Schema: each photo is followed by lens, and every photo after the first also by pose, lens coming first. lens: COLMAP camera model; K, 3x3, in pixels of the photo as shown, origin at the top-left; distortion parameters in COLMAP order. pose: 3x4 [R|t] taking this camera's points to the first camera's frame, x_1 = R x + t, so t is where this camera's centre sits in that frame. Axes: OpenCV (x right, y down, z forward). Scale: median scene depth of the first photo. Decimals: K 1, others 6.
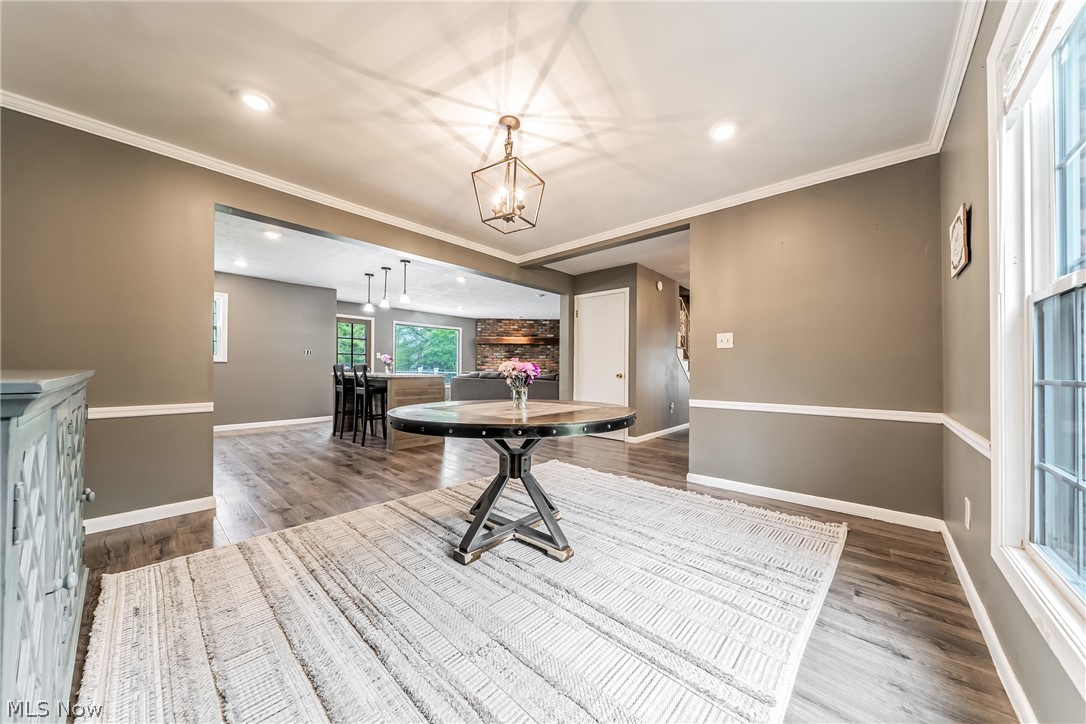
lens RADIAL K [[366.0, 0, 538.4], [0, 366.0, 384.1], [0, 0, 1]] dist [-0.000520, -0.000028]
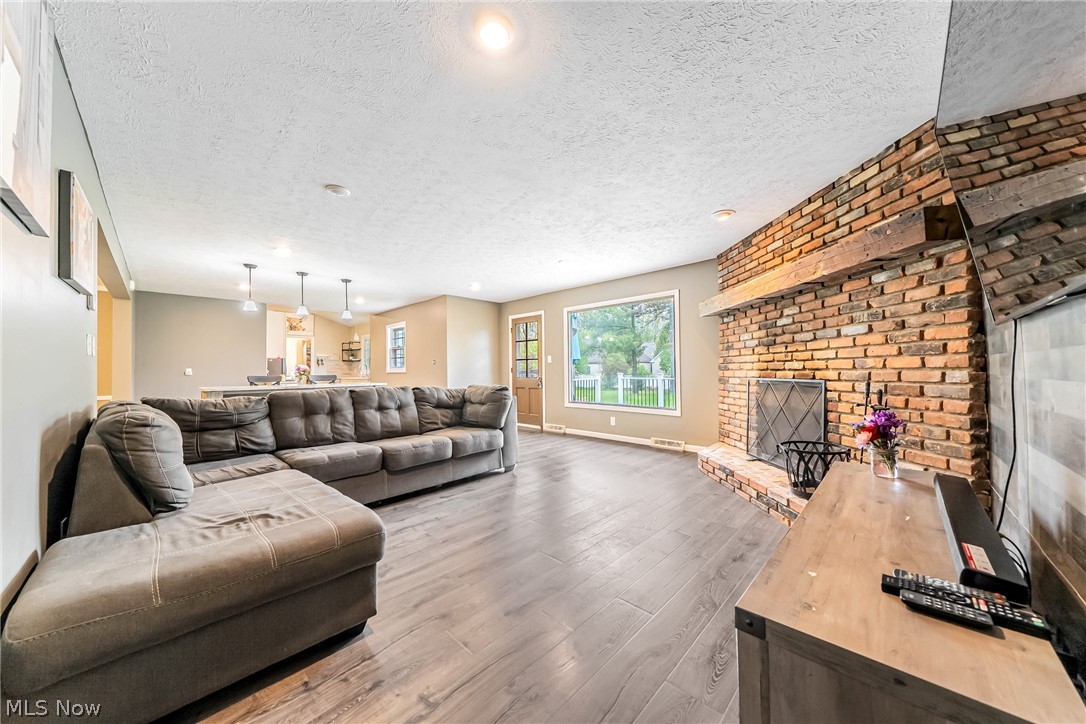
lens RADIAL K [[370.8, 0, 542.1], [0, 370.8, 364.4], [0, 0, 1]] dist [0.000268, -0.000016]
pose [[-0.026831, -0.027883, -0.999251, 0.254640], [-0.036666, 0.998966, -0.026891, -0.037963], [0.998967, 0.035917, -0.027826, 0.812347]]
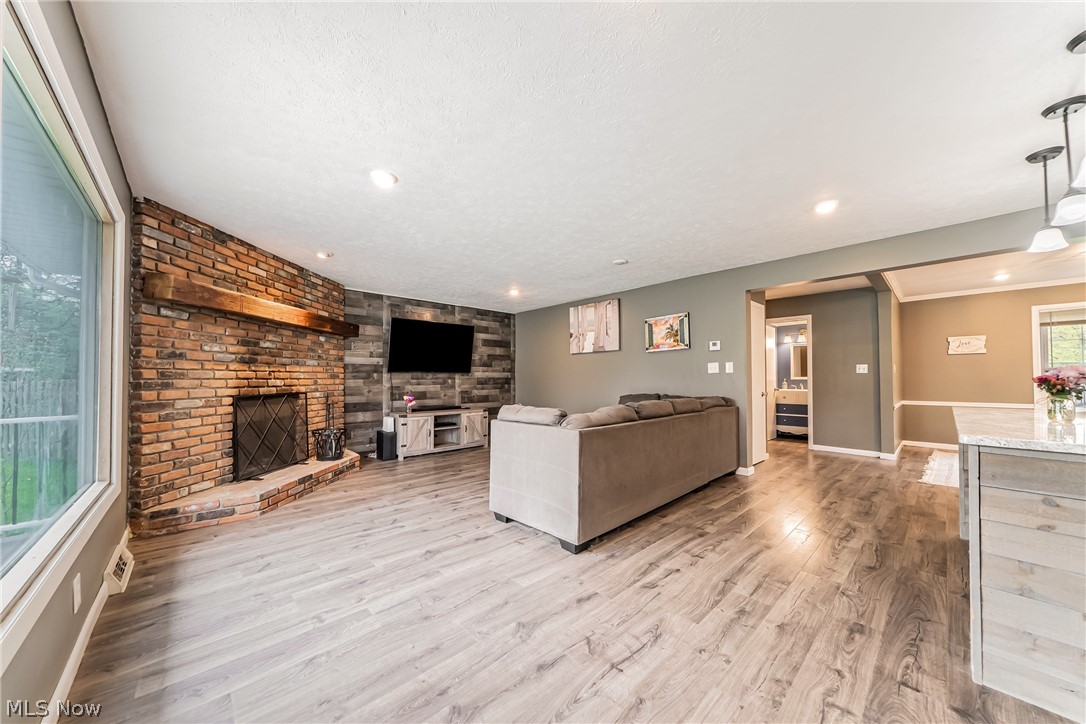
lens RADIAL K [[376.1, 0, 536.7], [0, 376.1, 376.0], [0, 0, 1]] dist [-0.000690, -0.000070]
pose [[0.082028, -0.003116, 0.996625, -0.394093], [0.048843, 0.998806, -0.000897, -0.046125], [-0.995432, 0.048751, 0.082083, 0.718378]]
